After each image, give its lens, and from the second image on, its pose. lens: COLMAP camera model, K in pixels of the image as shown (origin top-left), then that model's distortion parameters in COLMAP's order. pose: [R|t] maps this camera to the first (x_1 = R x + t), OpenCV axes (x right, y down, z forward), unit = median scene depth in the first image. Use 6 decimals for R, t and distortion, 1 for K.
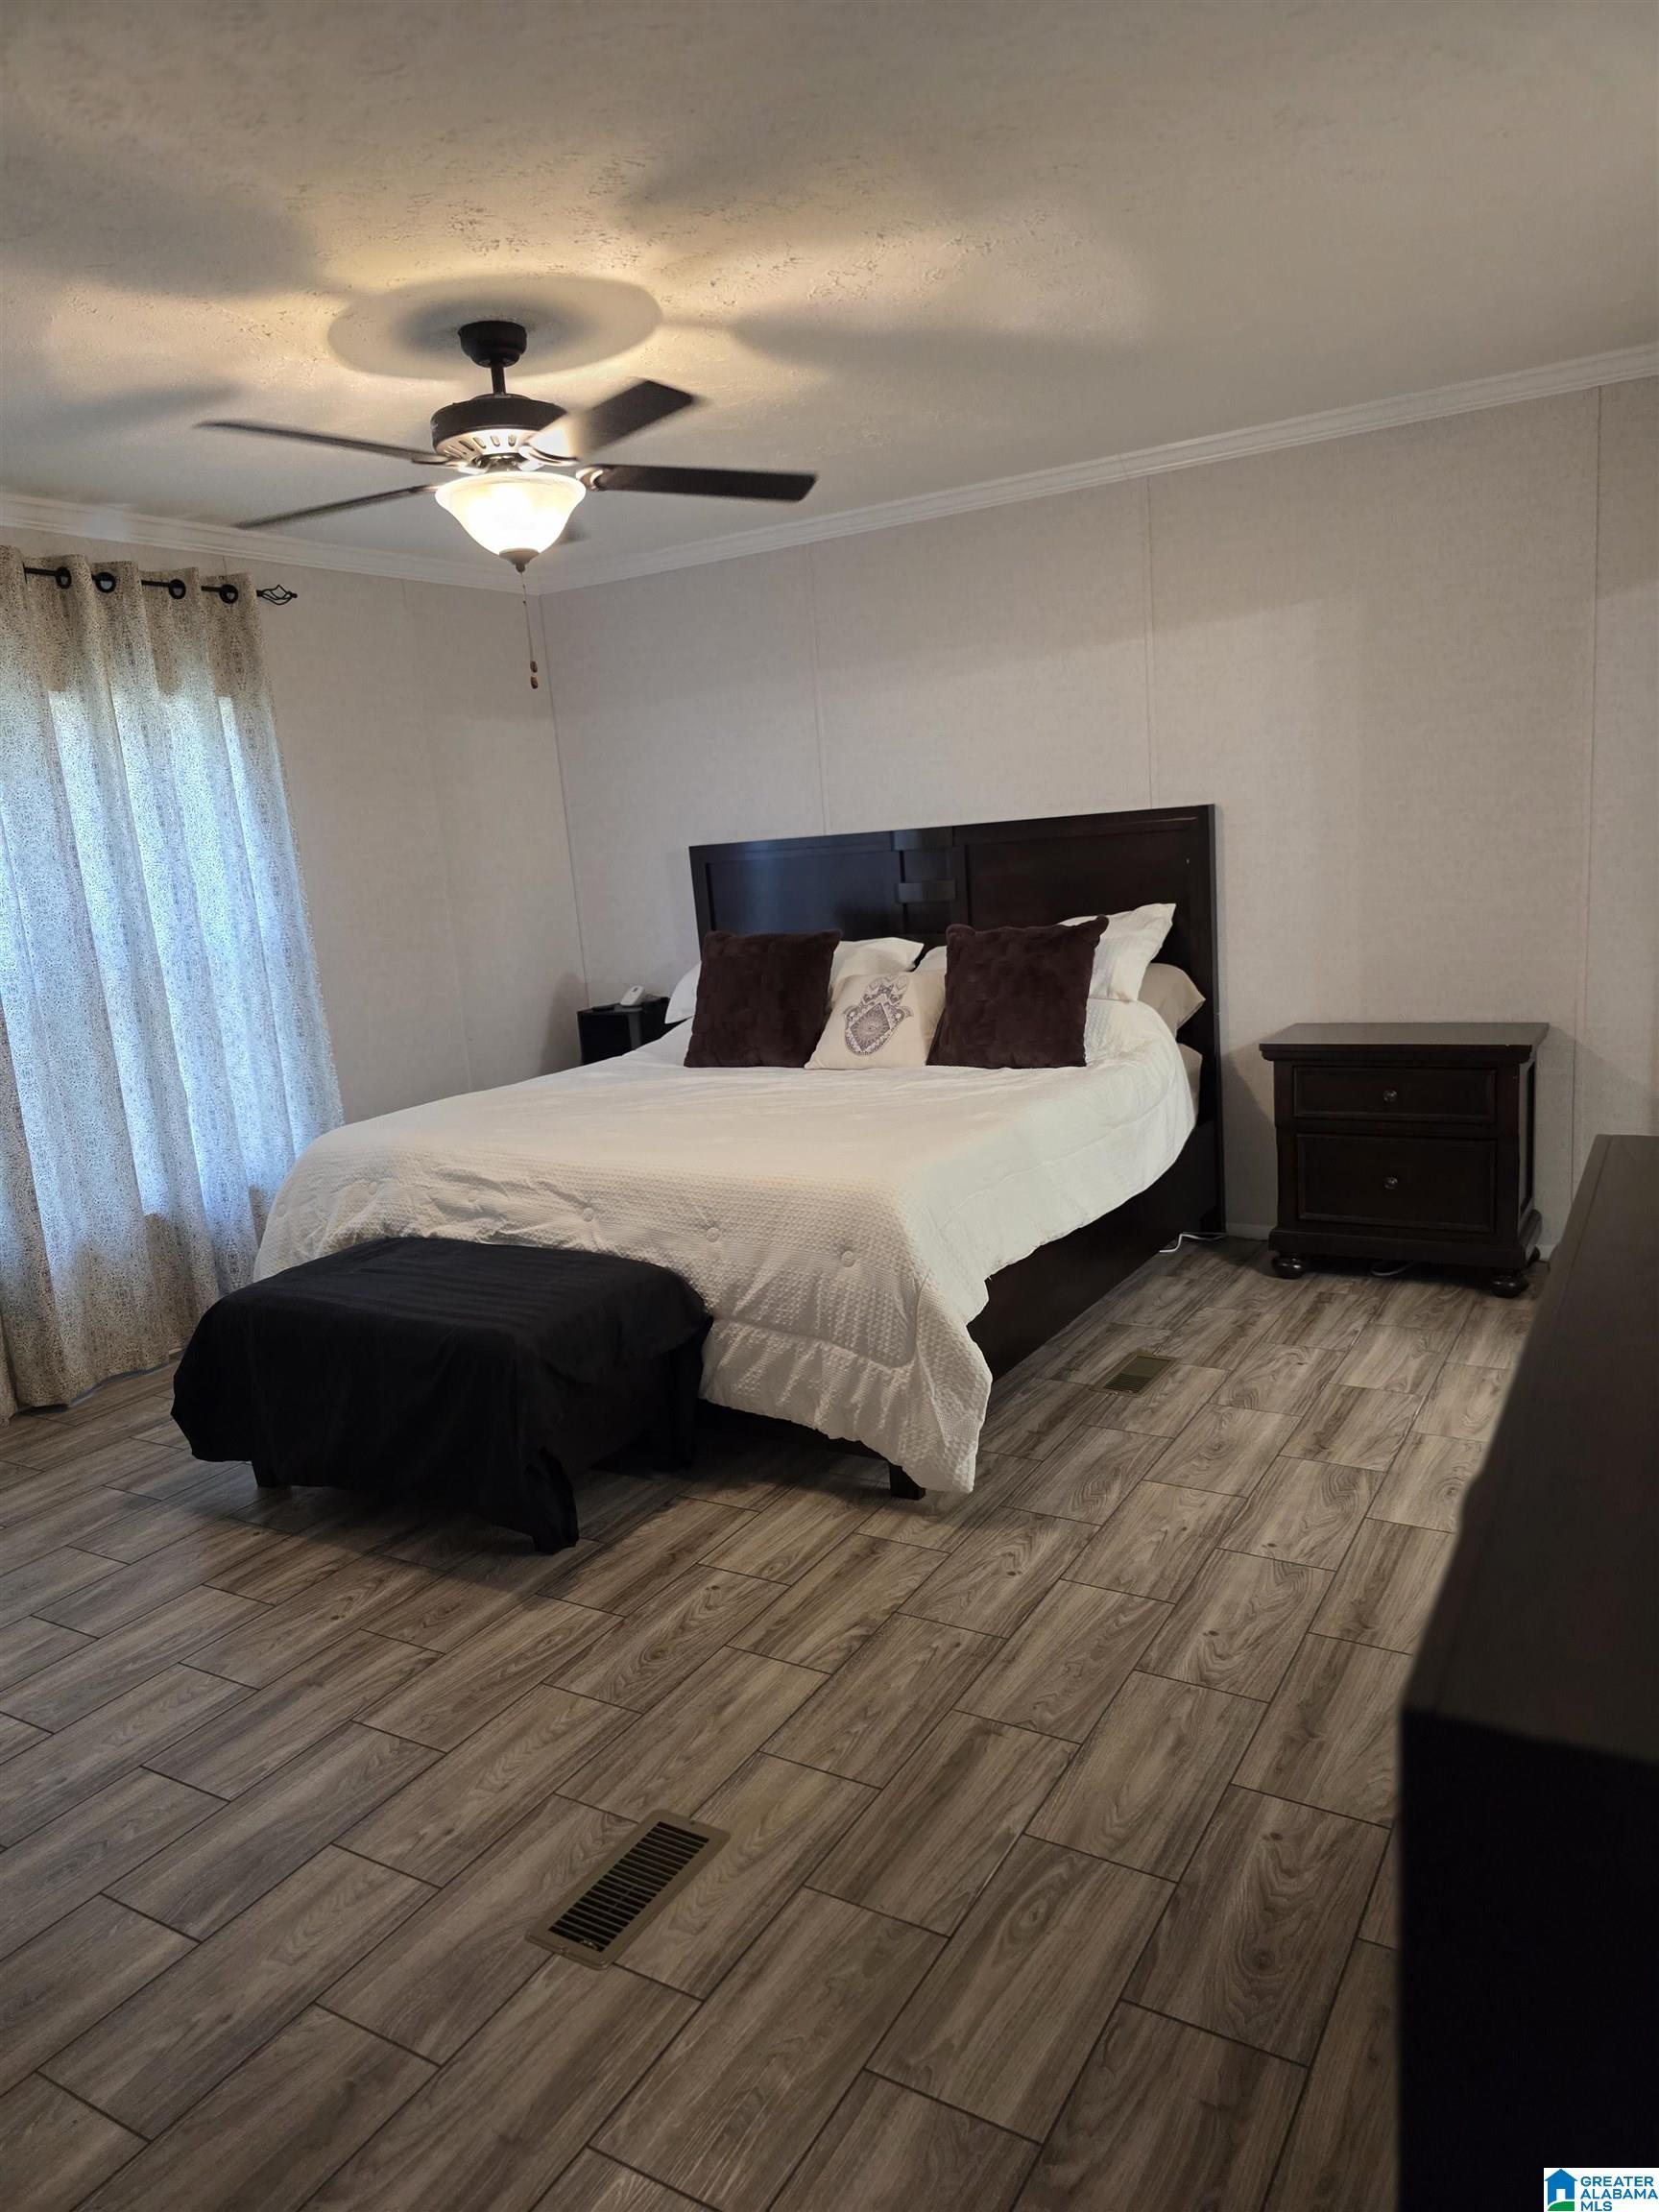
lens RADIAL K [[1480.9, 0, 822.7], [0, 1480.9, 1114.5], [0, 0, 1]] dist [0.052388, -0.039318]
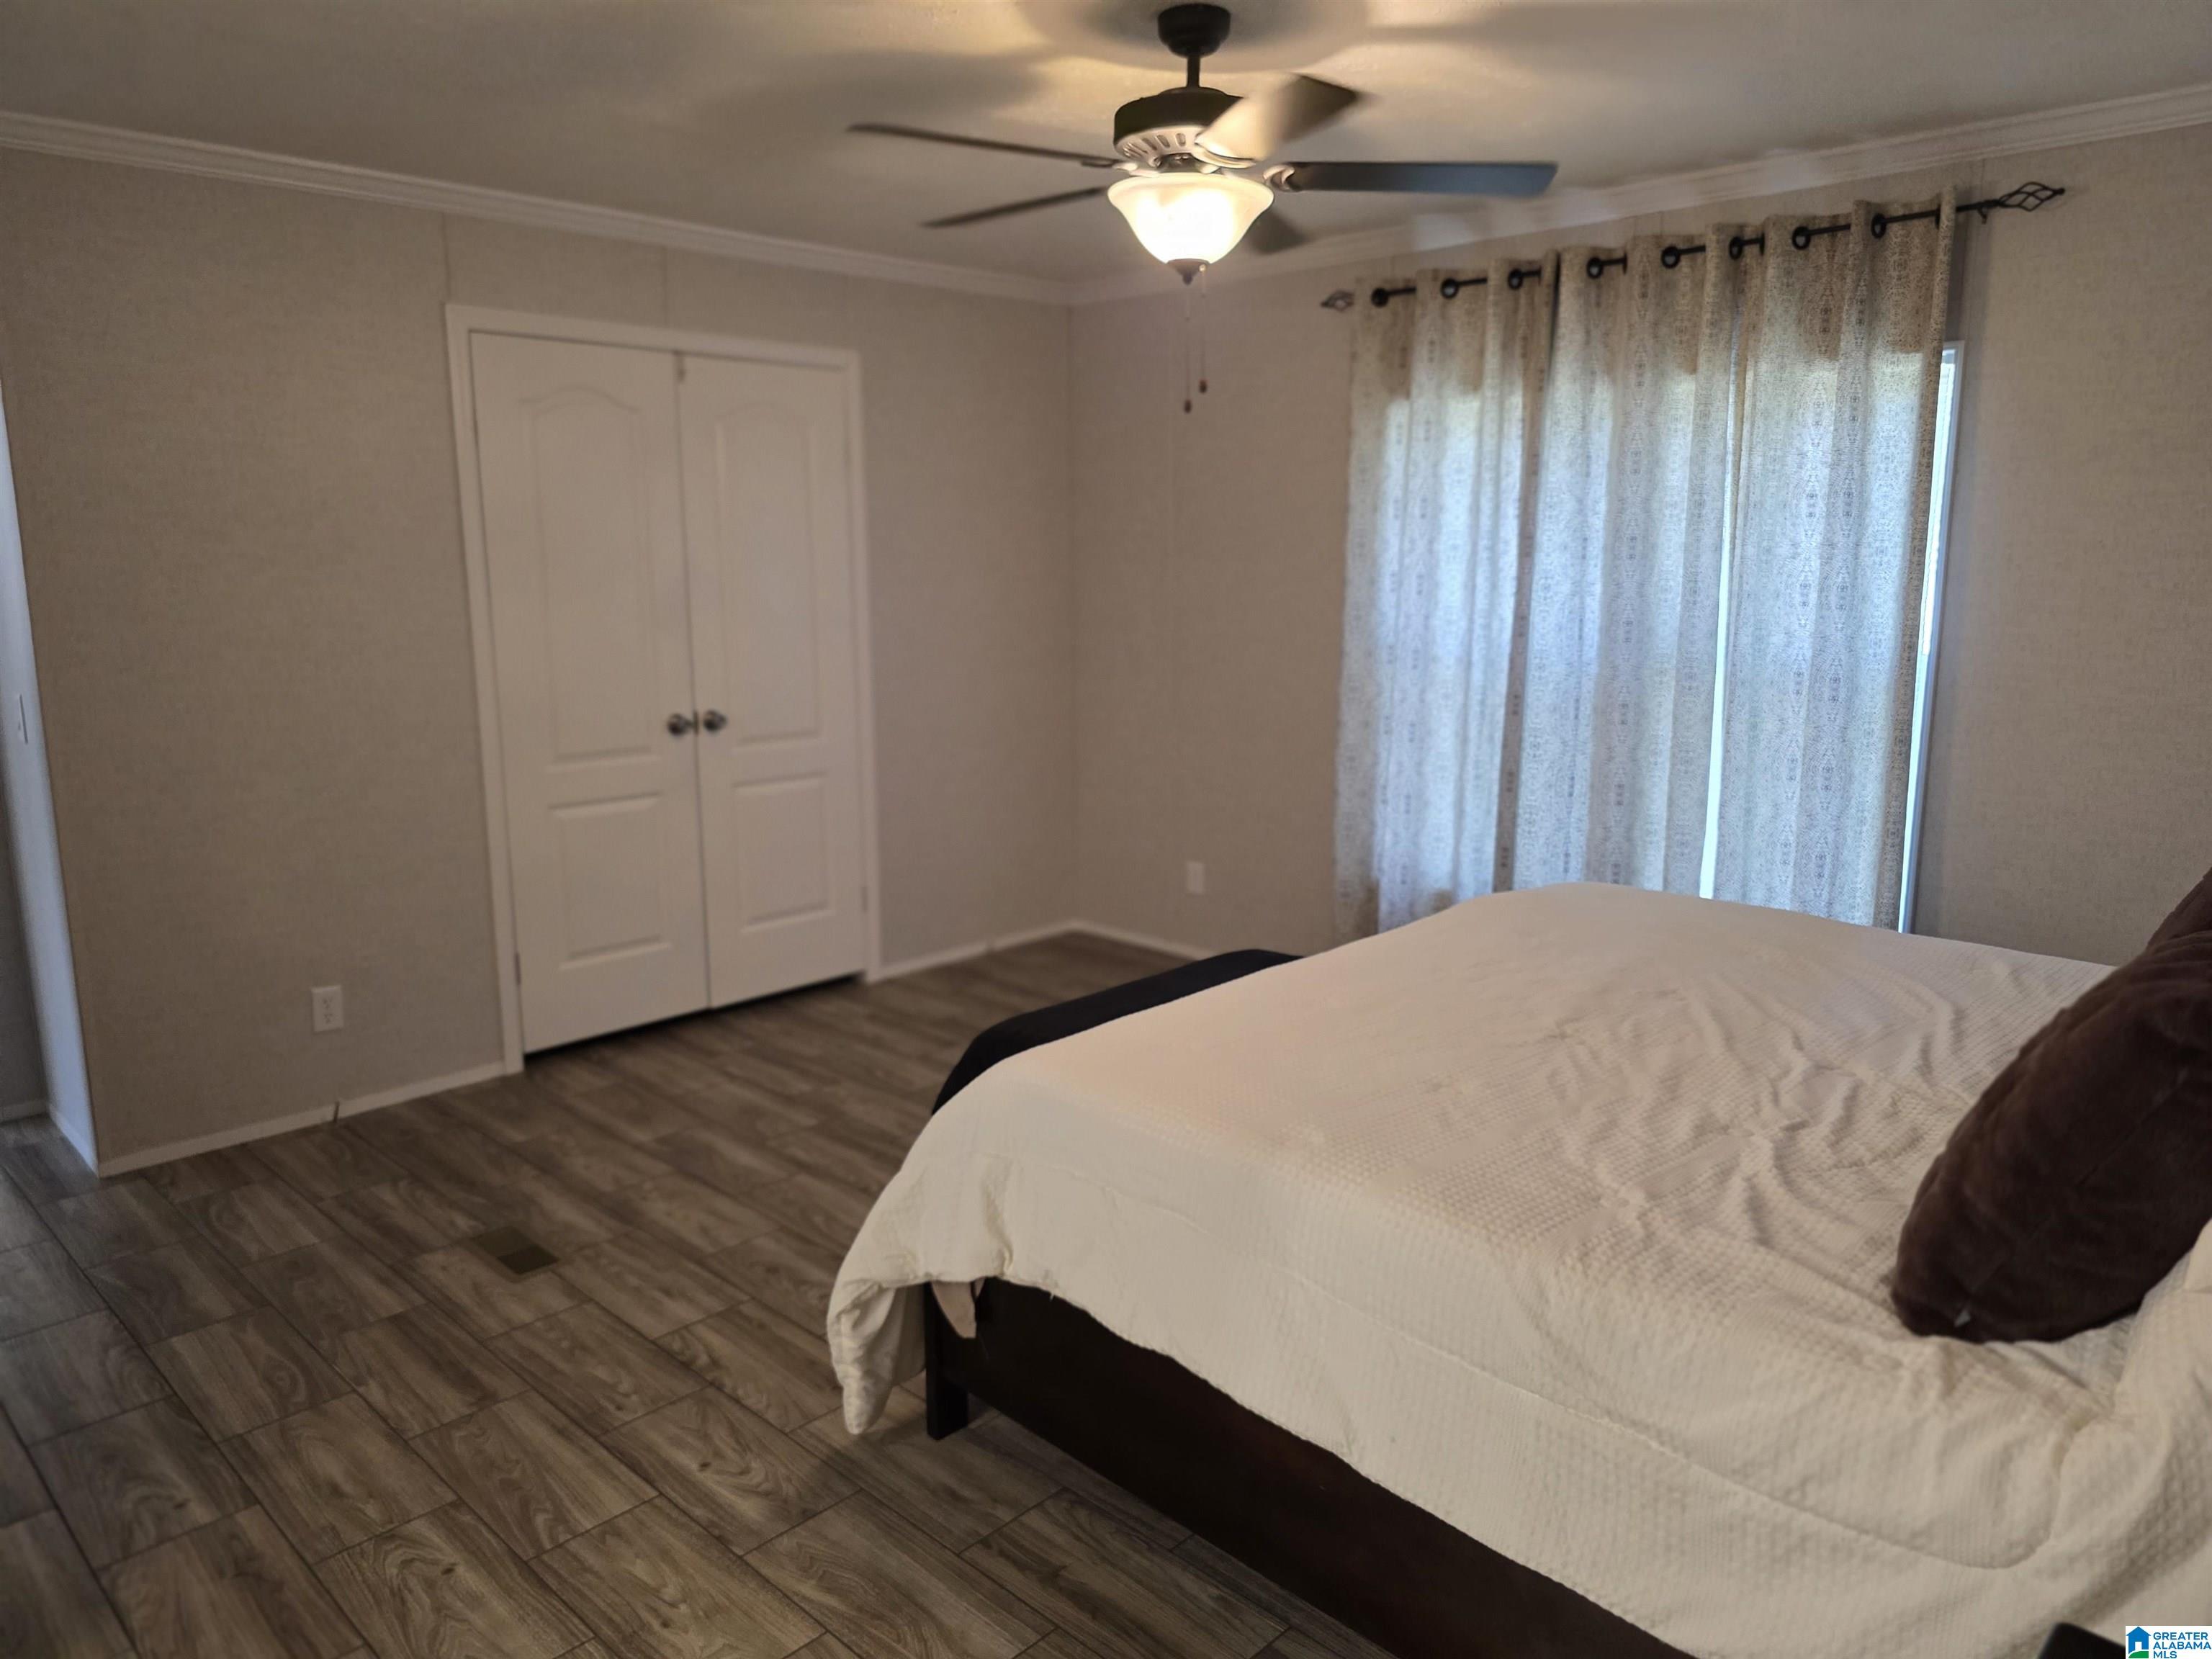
lens RADIAL K [[1480.9, 0, 1097.1], [0, 1480.9, 820.8], [0, 0, 1]] dist [0.052388, -0.039318]
pose [[-0.218619, 0.252426, -0.942596, 0.973588], [-0.163002, 0.942943, 0.290324, -0.410168], [0.962100, 0.217116, -0.165000, 1.543530]]
